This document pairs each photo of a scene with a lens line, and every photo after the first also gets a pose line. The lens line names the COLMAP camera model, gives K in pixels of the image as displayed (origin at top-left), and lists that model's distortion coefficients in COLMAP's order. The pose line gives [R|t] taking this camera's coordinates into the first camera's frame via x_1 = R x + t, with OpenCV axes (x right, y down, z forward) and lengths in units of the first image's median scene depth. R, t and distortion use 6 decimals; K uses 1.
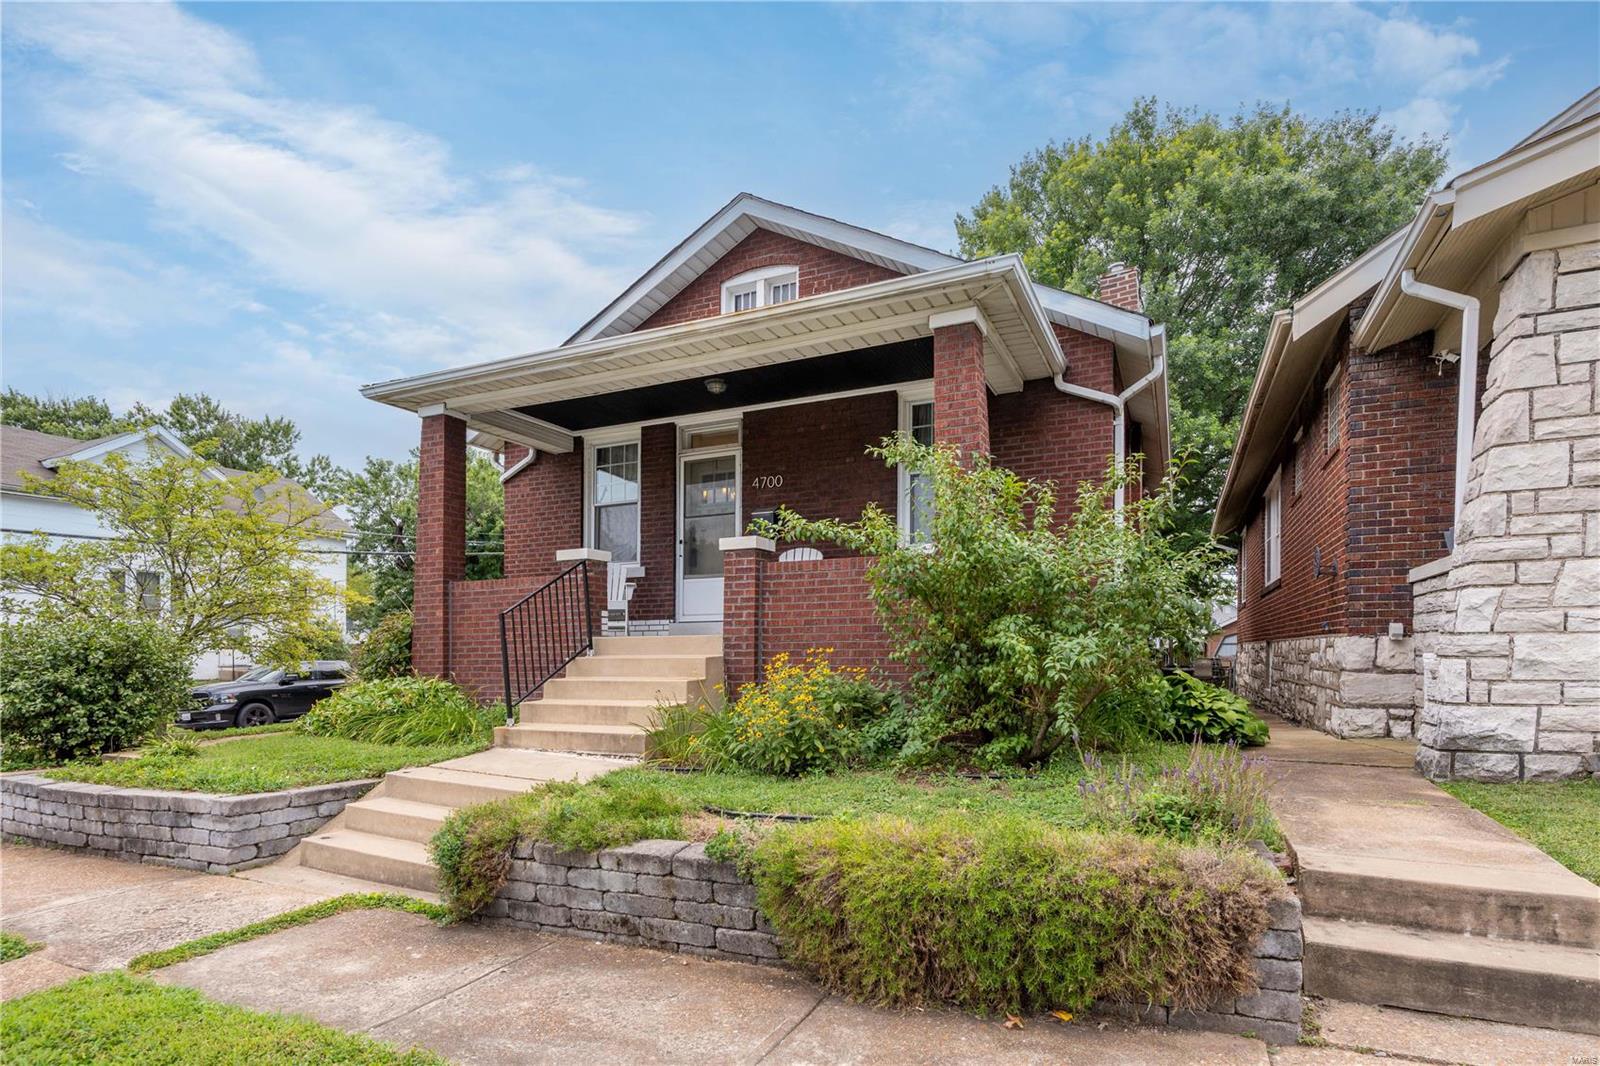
lens RADIAL K [[837.1, 0, 731.0], [0, 837.1, 560.3], [0, 0, 1]] dist [0.003136, 0.000435]
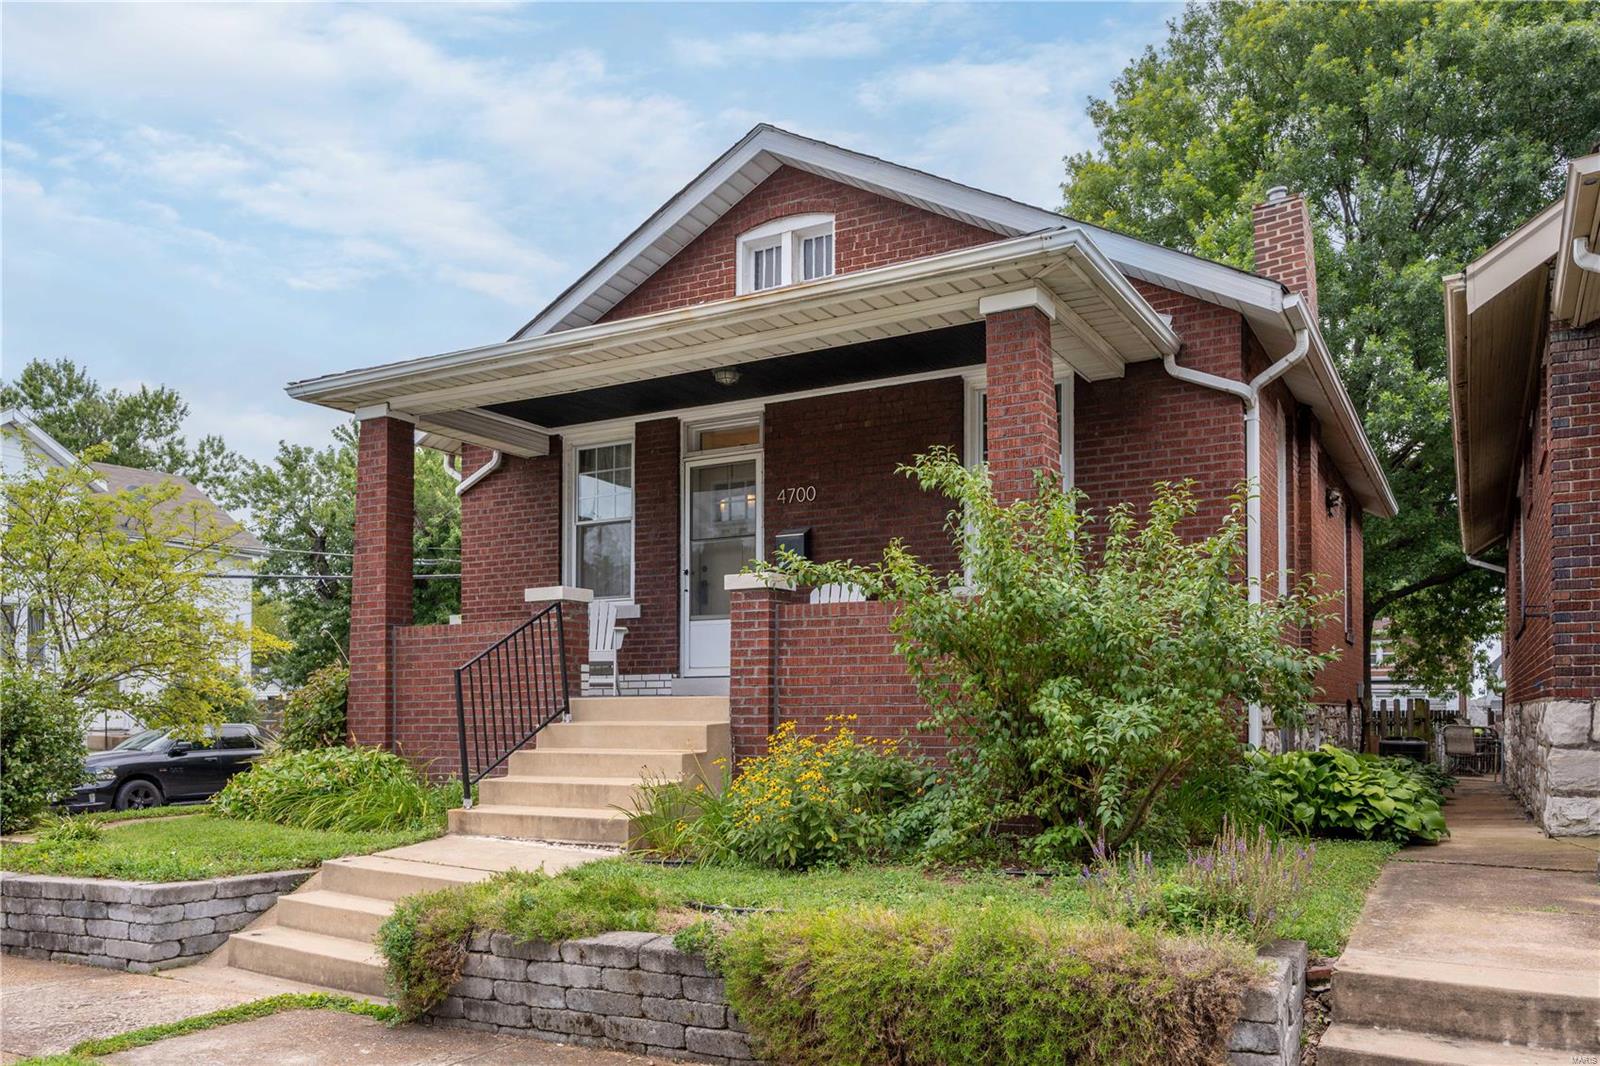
lens RADIAL K [[1216.8, 0, 678.2], [0, 1216.8, 534.9], [0, 0, 1]] dist [0.002452, -0.000459]
pose [[0.995984, -0.009234, -0.089053, 0.048791], [0.006080, 0.999347, -0.035620, -0.024804], [0.089323, 0.034936, 0.995390, -0.170626]]
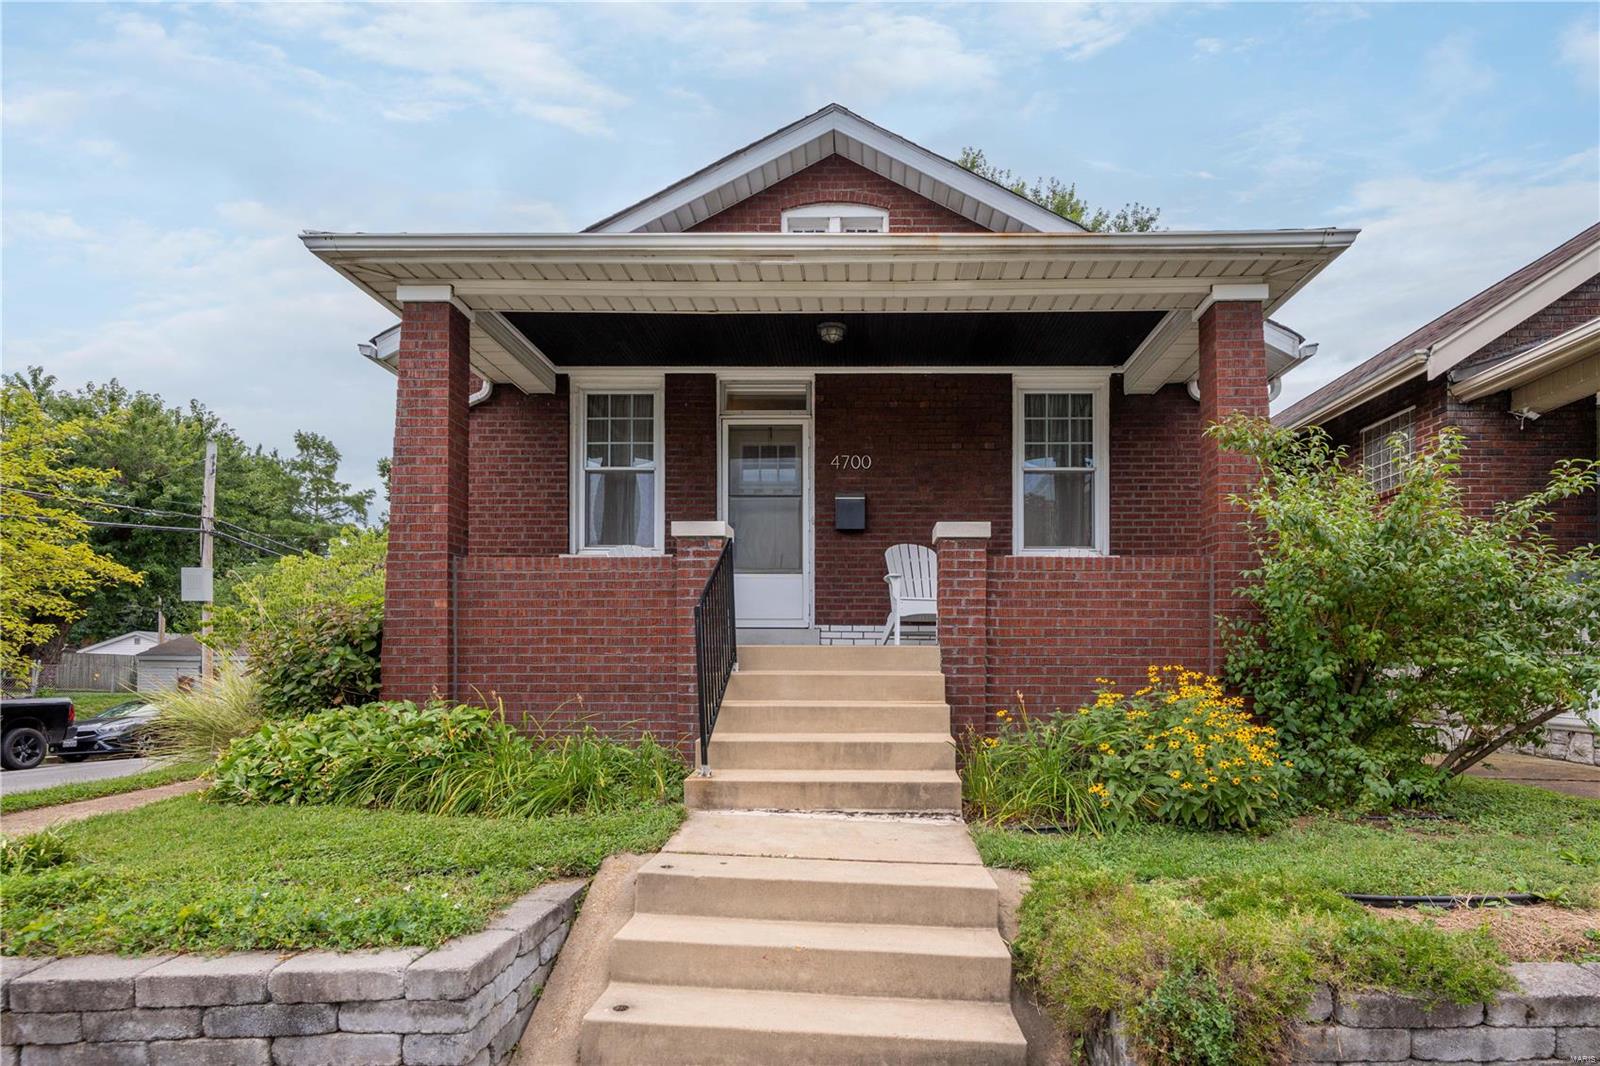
lens RADIAL K [[846.7, 0, 819.3], [0, 846.7, 590.0], [0, 0, 1]] dist [0.001491, 0.000307]
pose [[0.901666, 0.048080, 0.429752, -0.475675], [-0.057373, 0.998315, 0.008683, 0.038730], [-0.428610, -0.032485, 0.902905, 0.356007]]
